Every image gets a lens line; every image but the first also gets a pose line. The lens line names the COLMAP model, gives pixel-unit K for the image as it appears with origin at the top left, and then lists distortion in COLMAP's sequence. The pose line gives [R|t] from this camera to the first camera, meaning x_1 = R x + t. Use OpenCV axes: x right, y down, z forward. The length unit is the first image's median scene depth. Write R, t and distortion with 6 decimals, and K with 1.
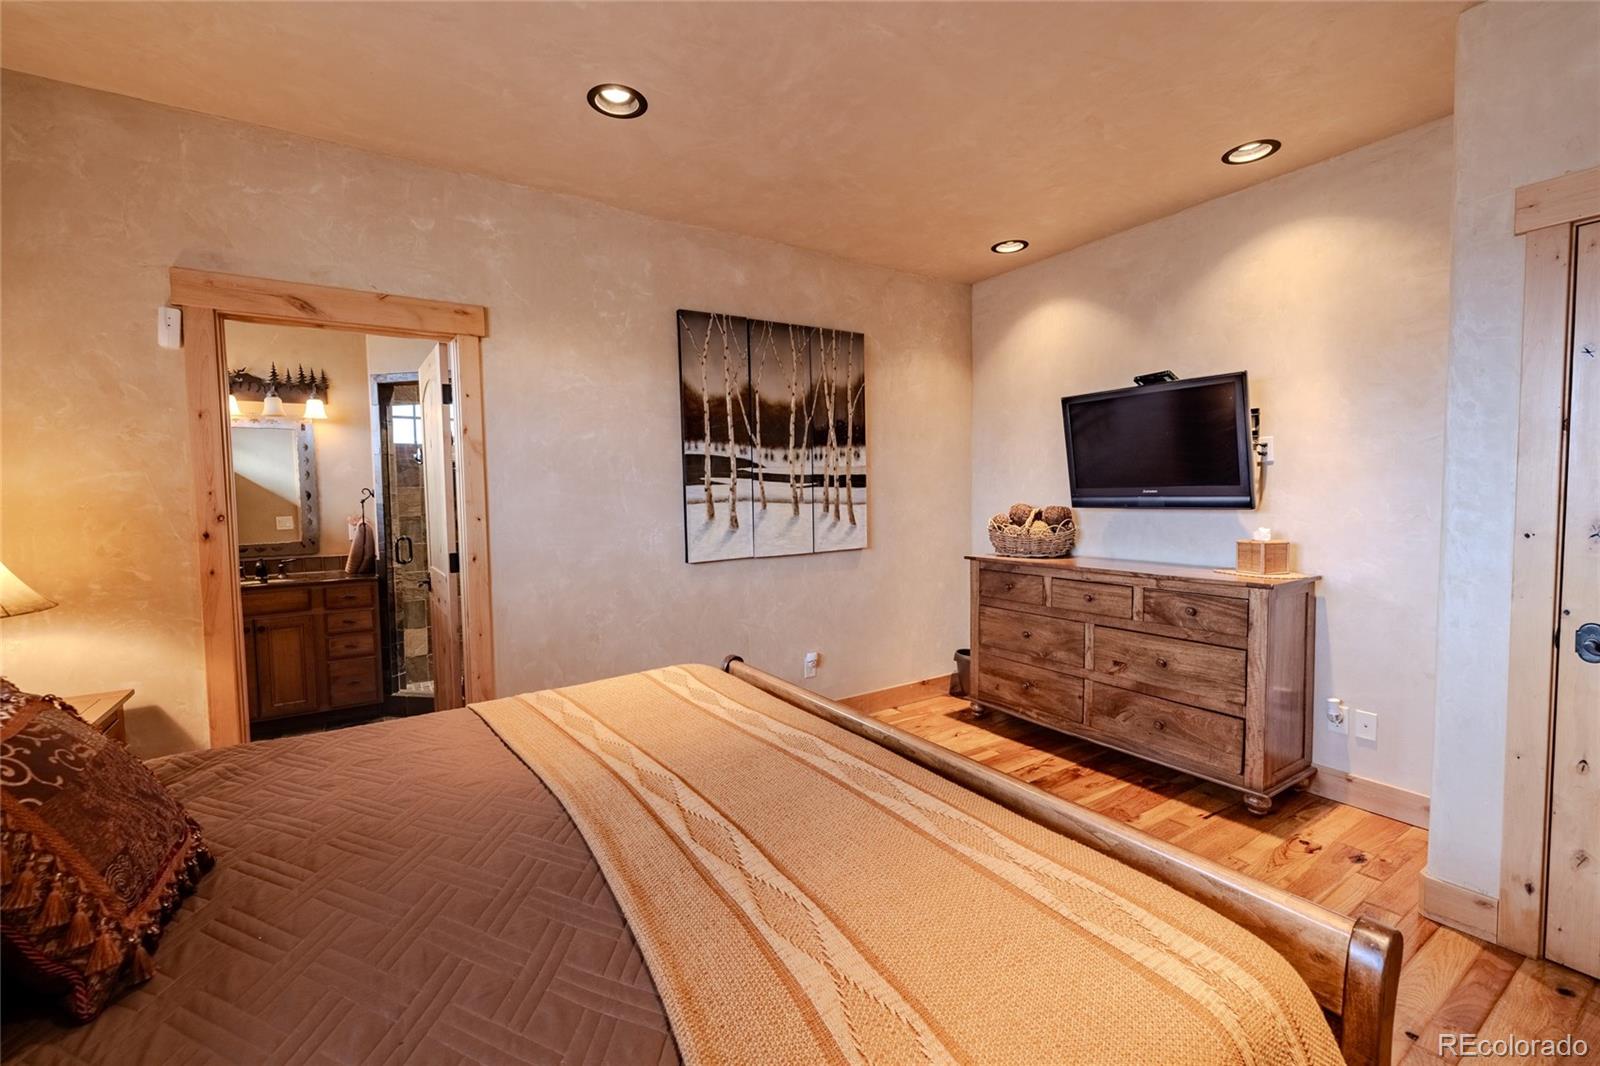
lens RADIAL K [[662.6, 0, 801.5], [0, 662.6, 530.6], [0, 0, 1]] dist [-0.001599, 0.000216]
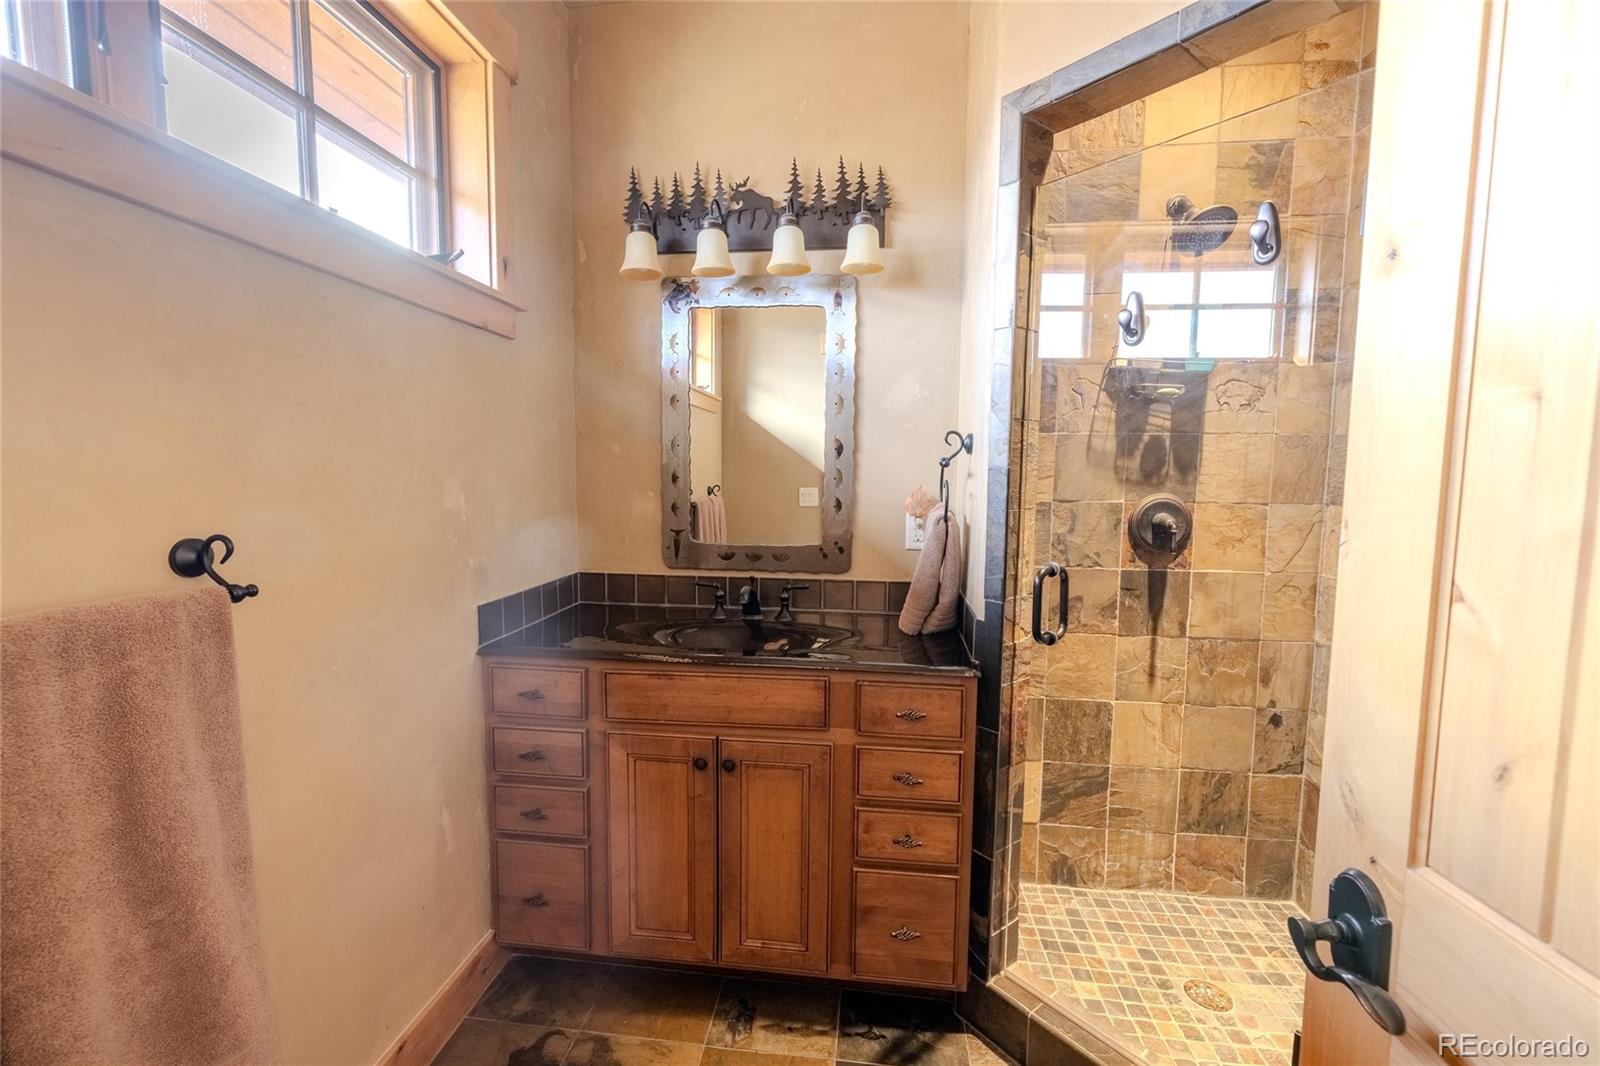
lens RADIAL K [[662.6, 0, 797.4], [0, 662.6, 526.5], [0, 0, 1]] dist [-0.001599, 0.000216]
pose [[0.765395, 0.074623, -0.639220, -0.559307], [-0.055942, 0.997210, 0.049431, -0.023938], [0.641125, -0.002075, 0.767434, 0.749810]]
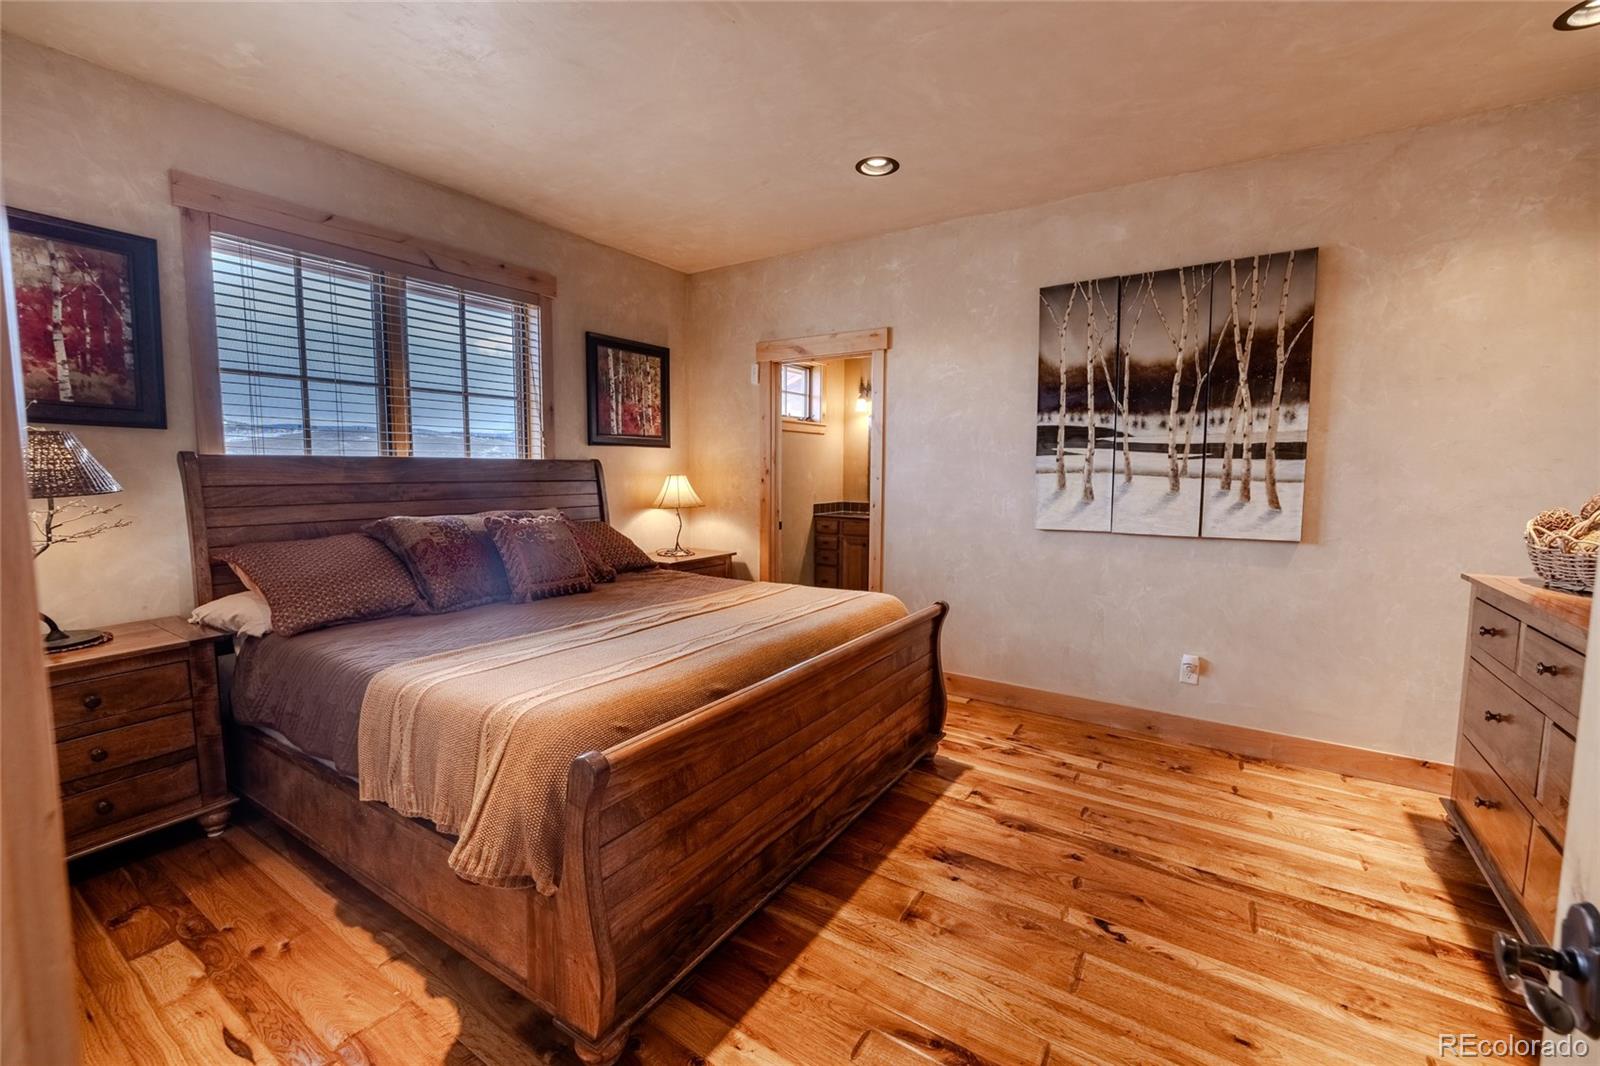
lens RADIAL K [[662.6, 0, 797.0], [0, 662.6, 530.0], [0, 0, 1]] dist [-0.001599, 0.000216]
pose [[0.399867, 0.106732, -0.910338, 0.588807], [-0.065449, 0.993987, 0.087791, -0.016271], [0.914234, 0.024475, 0.404448, 0.201902]]
